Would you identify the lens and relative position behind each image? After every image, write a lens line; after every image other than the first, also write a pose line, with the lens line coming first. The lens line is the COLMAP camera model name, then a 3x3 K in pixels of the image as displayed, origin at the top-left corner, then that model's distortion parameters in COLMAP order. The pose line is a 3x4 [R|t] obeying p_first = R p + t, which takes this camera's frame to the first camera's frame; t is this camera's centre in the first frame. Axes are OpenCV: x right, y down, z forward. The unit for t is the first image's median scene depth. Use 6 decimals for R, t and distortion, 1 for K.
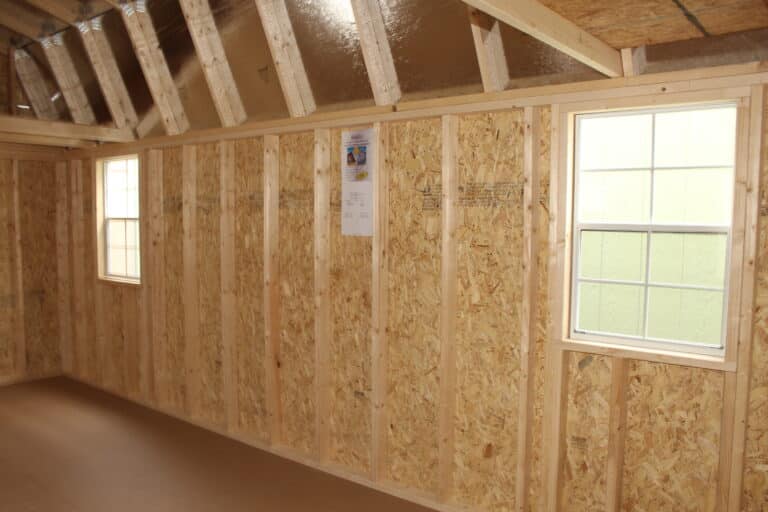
lens RADIAL K [[640.6, 0, 383.3], [0, 640.6, 273.4], [0, 0, 1]] dist [-0.171350, 0.173411]
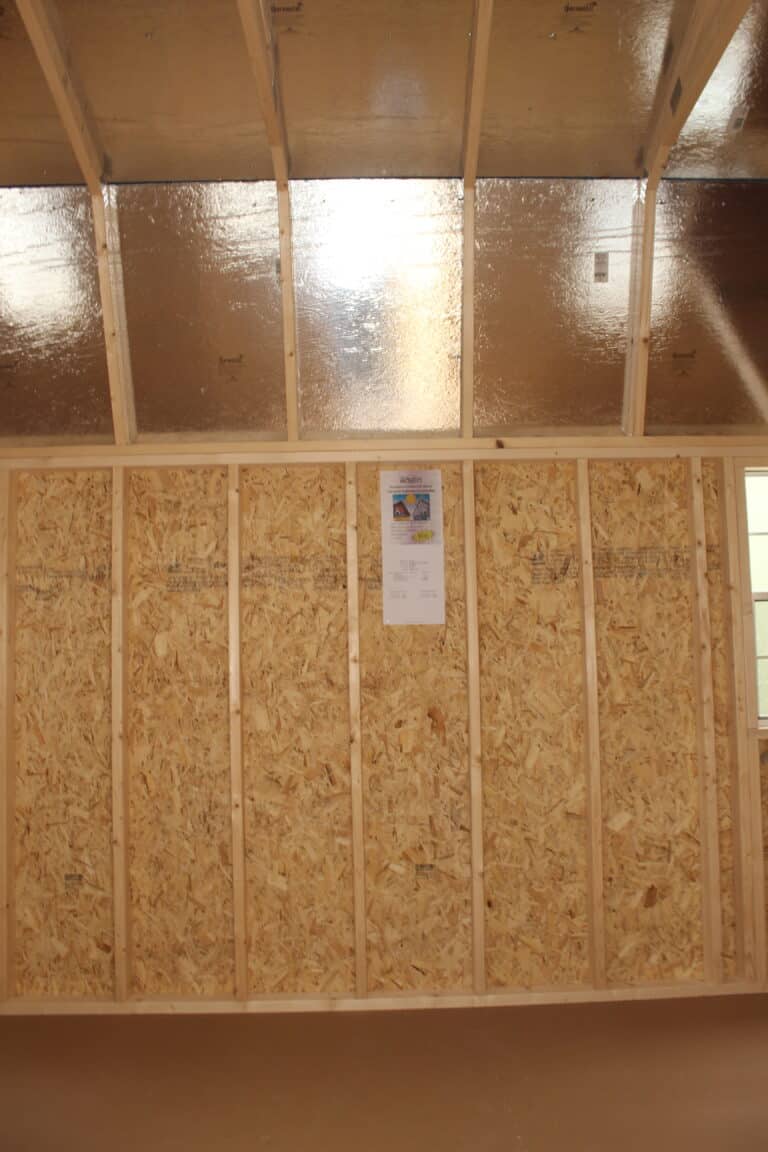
lens RADIAL K [[960.9, 0, 389.6], [0, 960.9, 567.2], [0, 0, 1]] dist [-0.171350, 0.173411]
pose [[0.769708, 0.032833, 0.637551, -0.754981], [0.084151, 0.984744, -0.152307, 0.034681], [-0.632825, 0.170882, 0.755203, 0.267460]]
